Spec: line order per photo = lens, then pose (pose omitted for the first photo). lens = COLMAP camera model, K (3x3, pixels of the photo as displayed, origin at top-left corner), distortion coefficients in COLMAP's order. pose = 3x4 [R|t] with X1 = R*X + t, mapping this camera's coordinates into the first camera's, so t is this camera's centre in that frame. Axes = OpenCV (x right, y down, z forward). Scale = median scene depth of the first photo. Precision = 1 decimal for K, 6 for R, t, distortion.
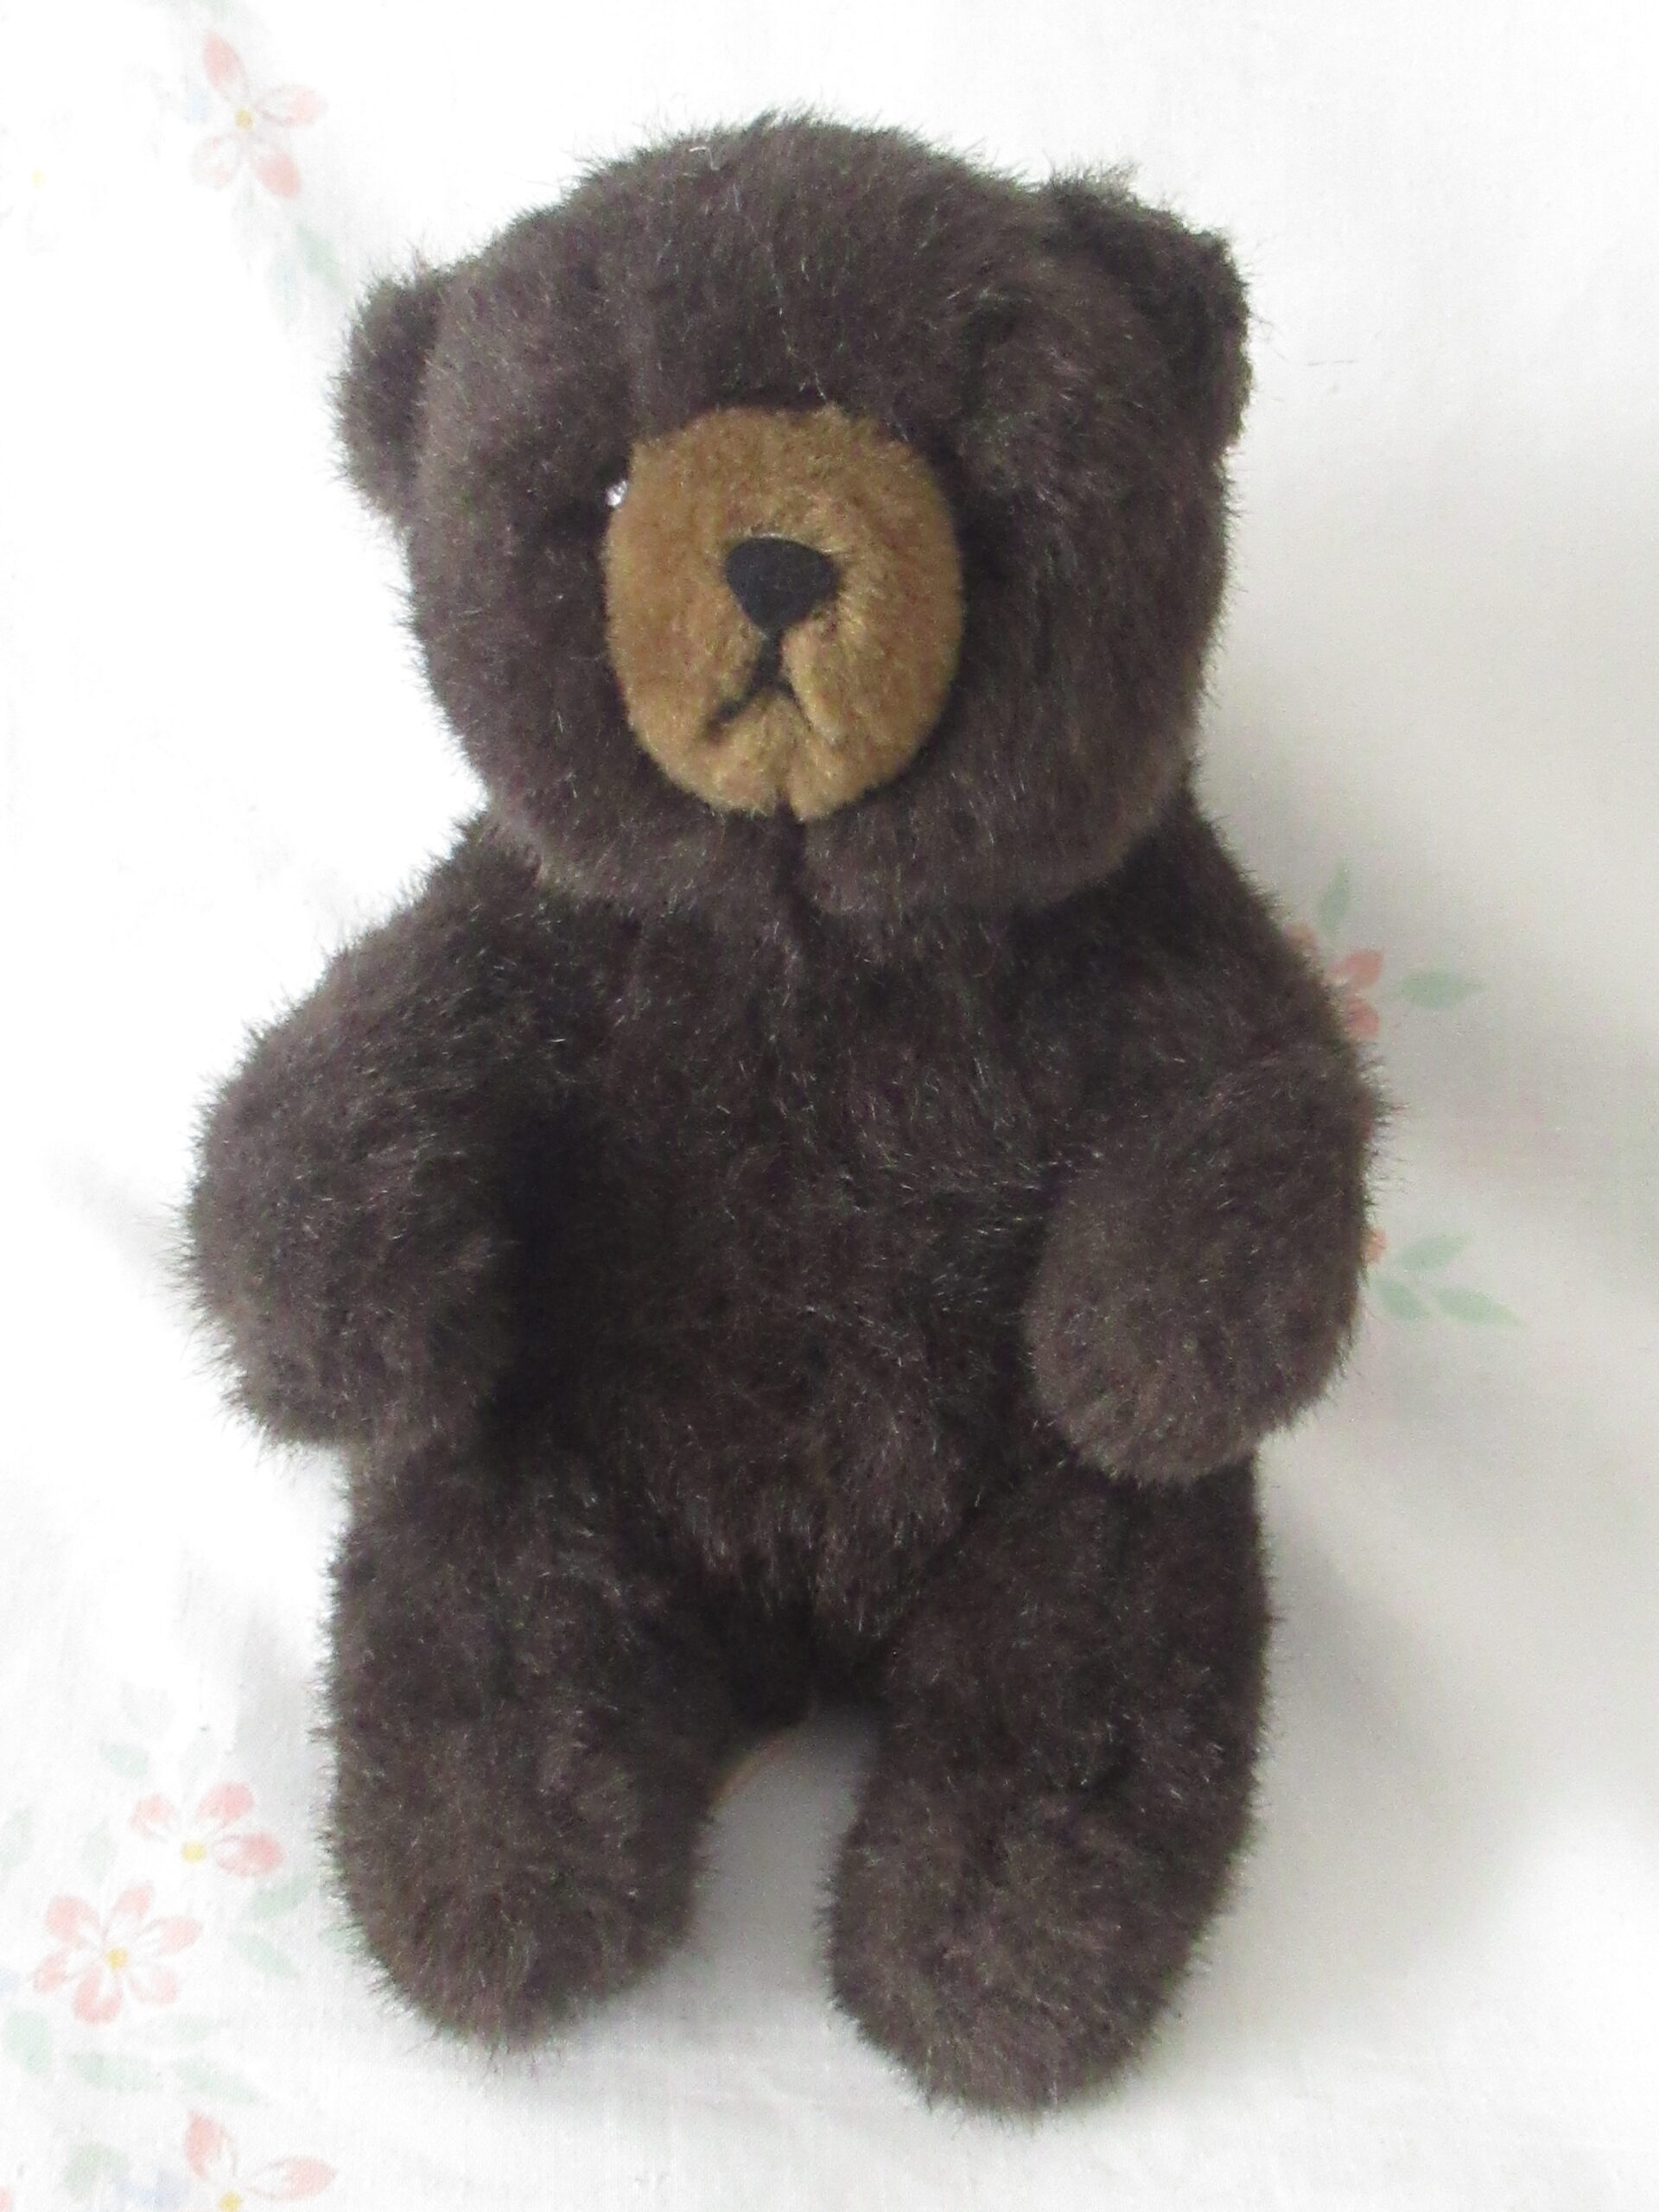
lens RADIAL K [[3145.0, 0, 803.3], [0, 3145.0, 1108.4], [0, 0, 1]] dist [-0.023770, 0.012477]
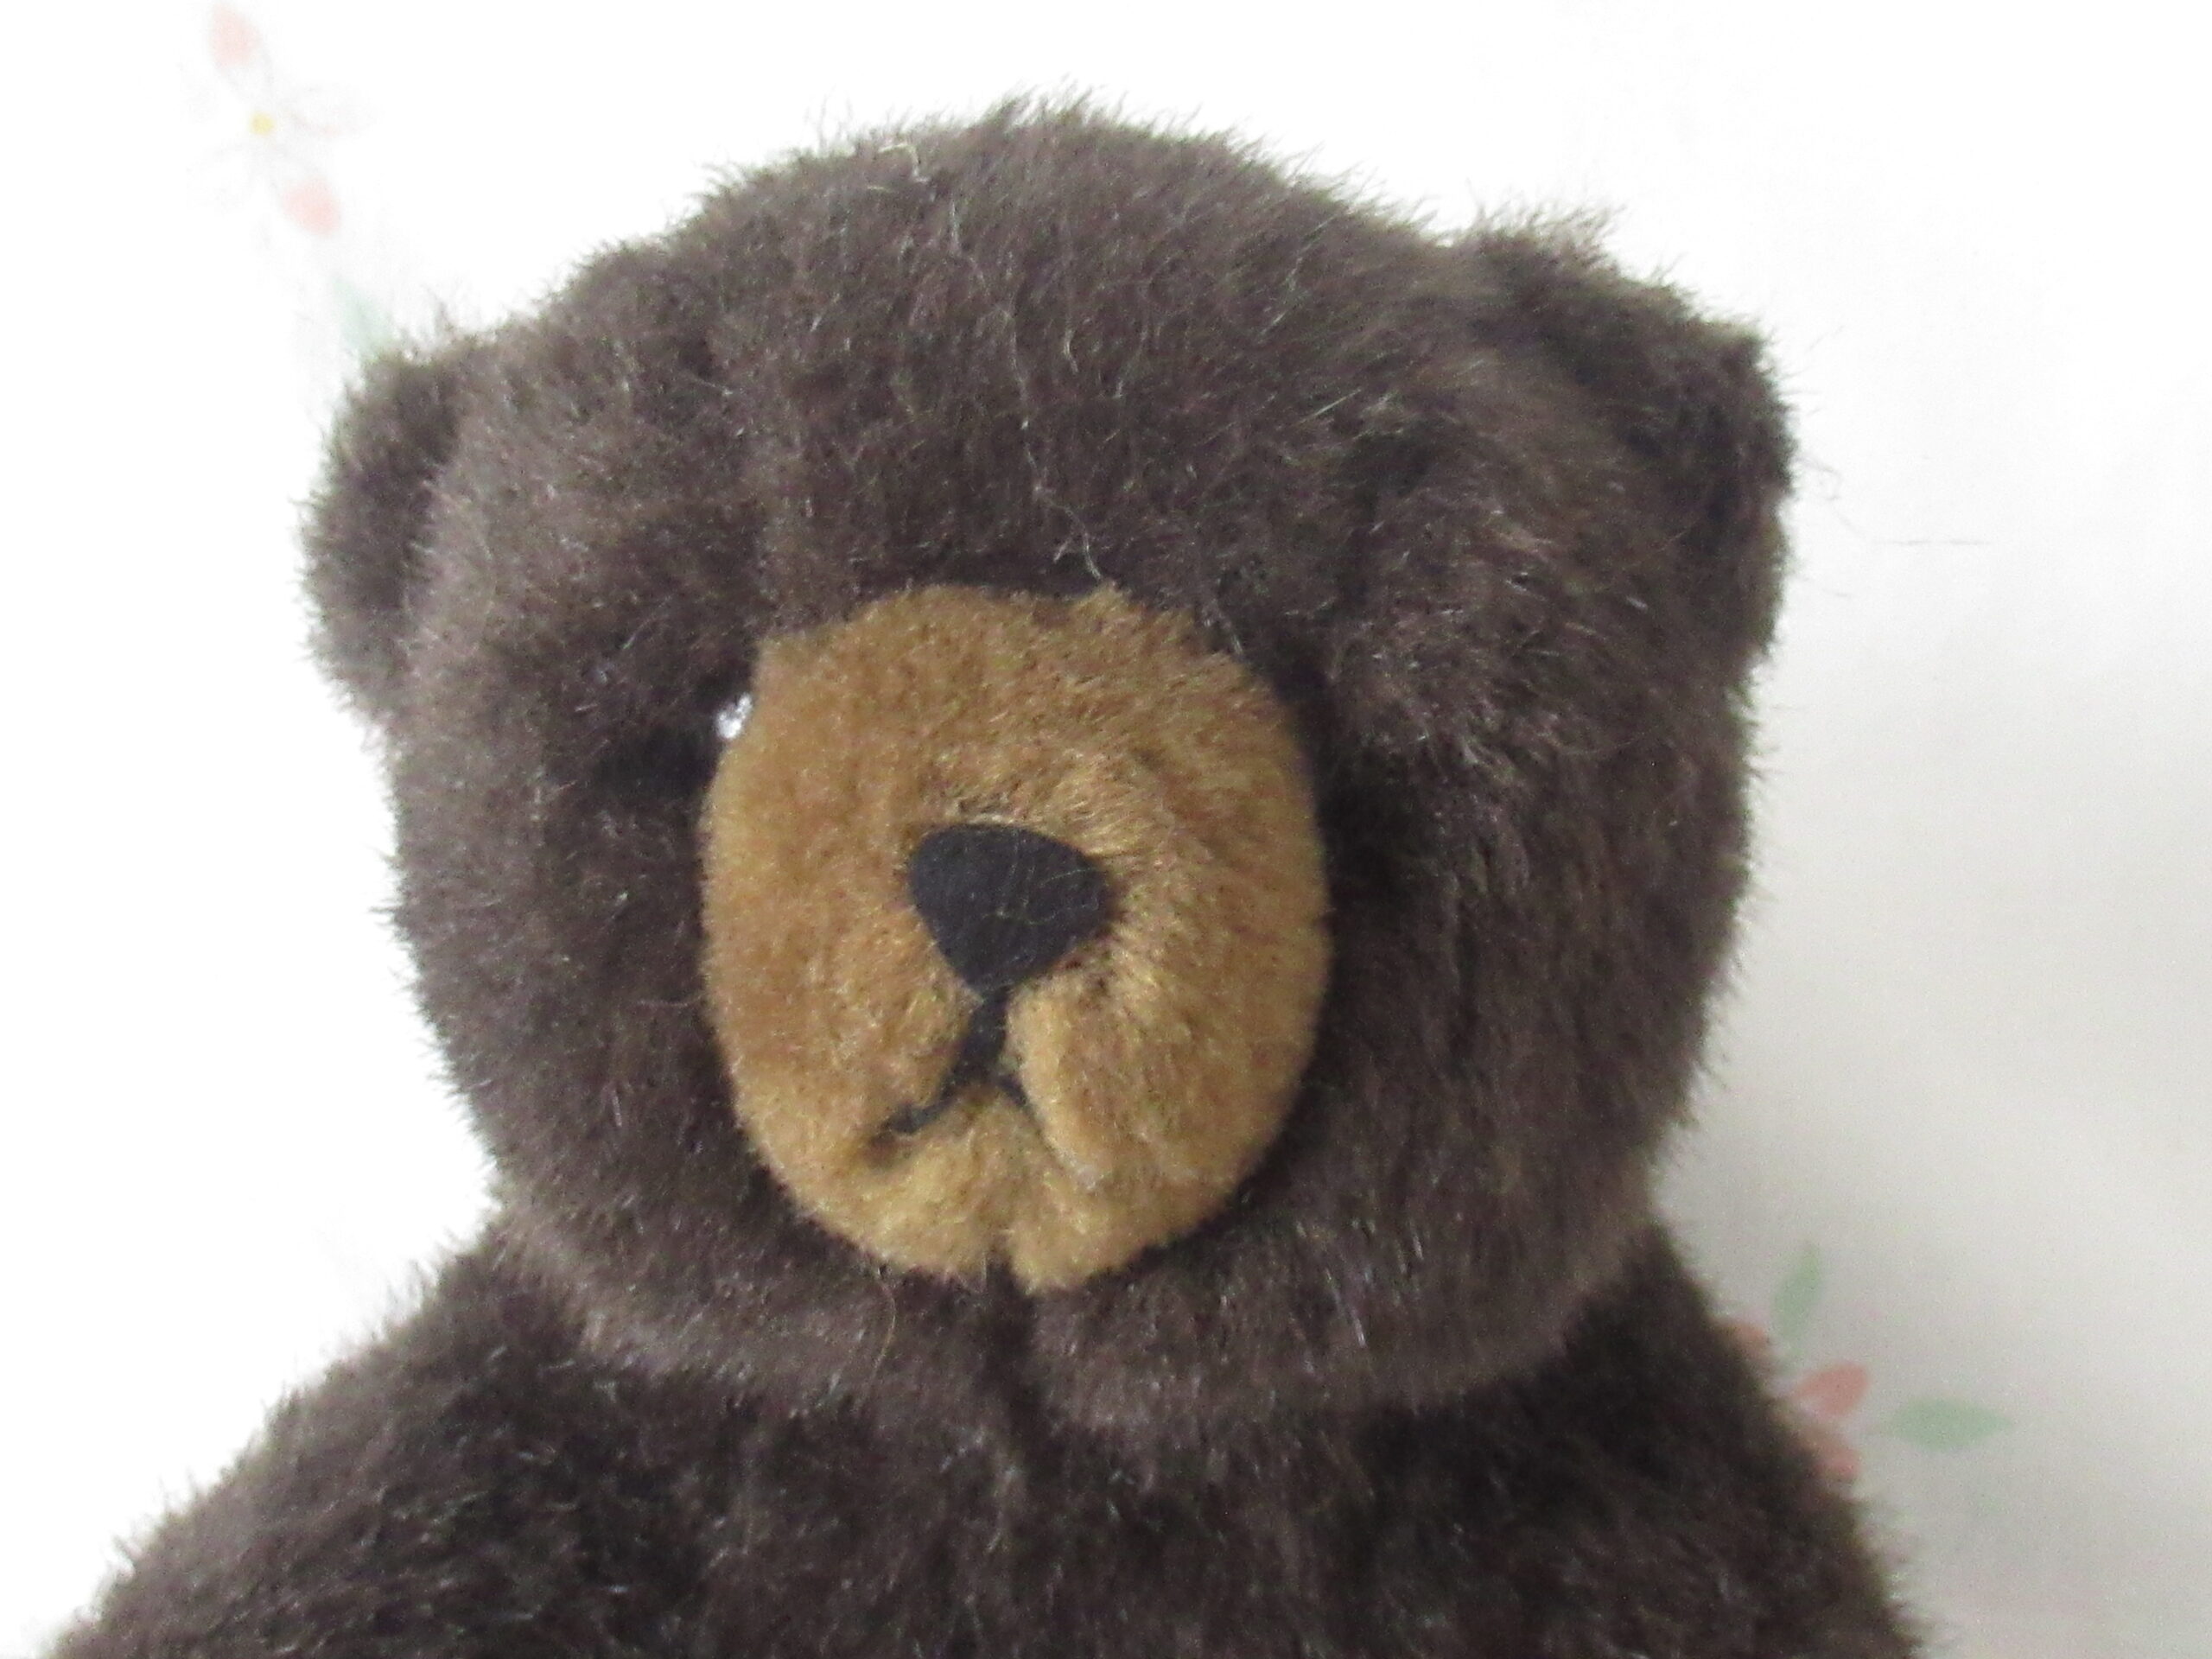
lens RADIAL K [[3145.0, 0, 1106.0], [0, 3145.0, 829.5], [0, 0, 1]] dist [-0.023770, 0.012477]
pose [[0.999125, 0.034321, 0.023912, -0.003502], [-0.031167, 0.992080, -0.121682, -0.108396], [-0.027899, 0.120830, 0.992281, 0.429501]]
